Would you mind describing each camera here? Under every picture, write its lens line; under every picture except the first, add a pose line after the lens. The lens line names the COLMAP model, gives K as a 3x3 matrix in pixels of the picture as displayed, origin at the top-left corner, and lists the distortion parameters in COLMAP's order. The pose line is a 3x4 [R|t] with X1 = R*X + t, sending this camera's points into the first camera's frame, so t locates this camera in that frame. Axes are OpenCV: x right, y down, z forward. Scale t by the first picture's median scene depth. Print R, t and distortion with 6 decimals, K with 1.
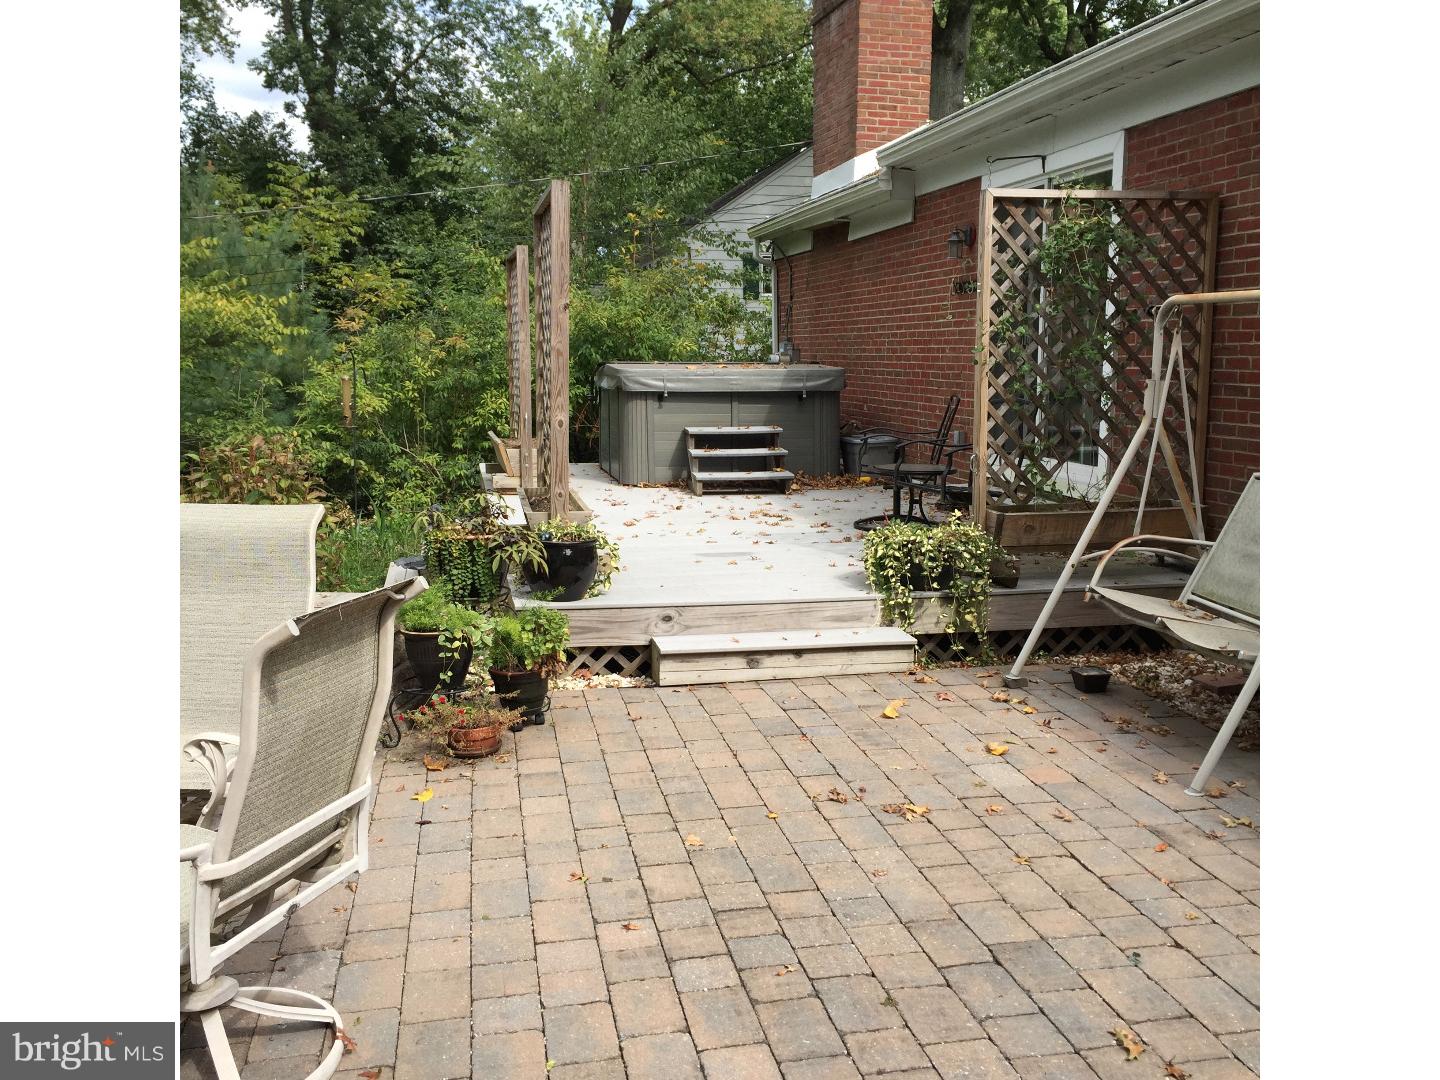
lens RADIAL K [[1190.3, 0, 722.2], [0, 1190.3, 543.7], [0, 0, 1]] dist [0.041949, -0.075542]
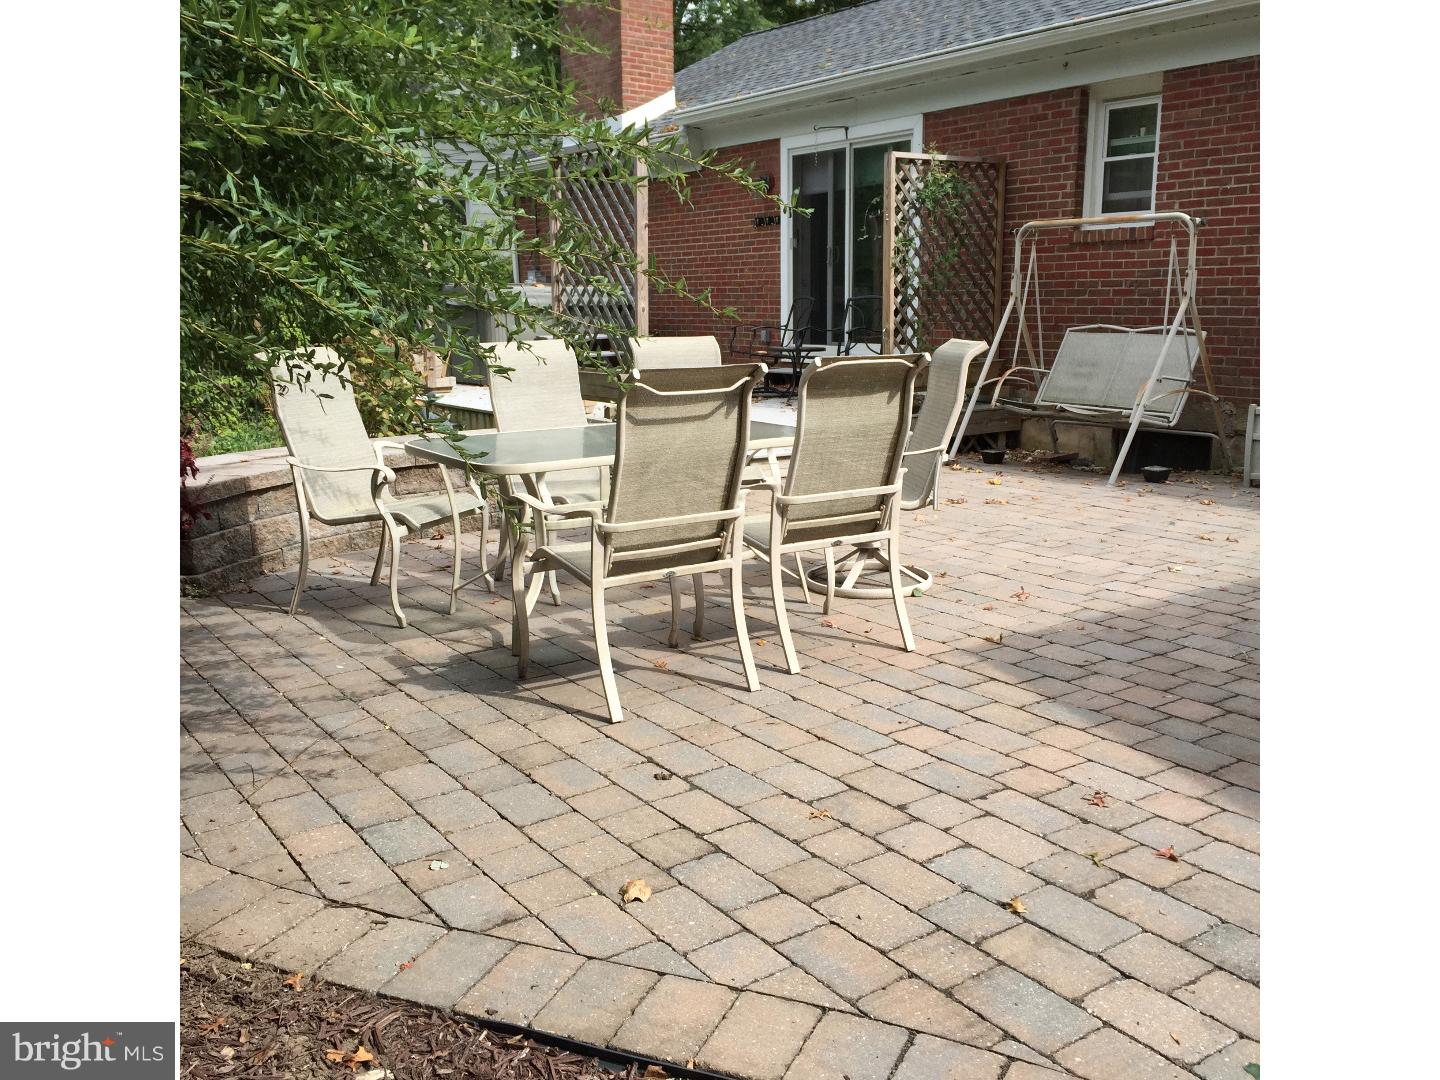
lens RADIAL K [[1190.3, 0, 719.1], [0, 1190.3, 538.1], [0, 0, 1]] dist [0.041949, -0.075542]
pose [[0.912977, -0.088832, 0.398222, -0.538887], [0.074204, 0.995885, 0.052030, 0.085431], [-0.401206, -0.017953, 0.915812, -0.275240]]
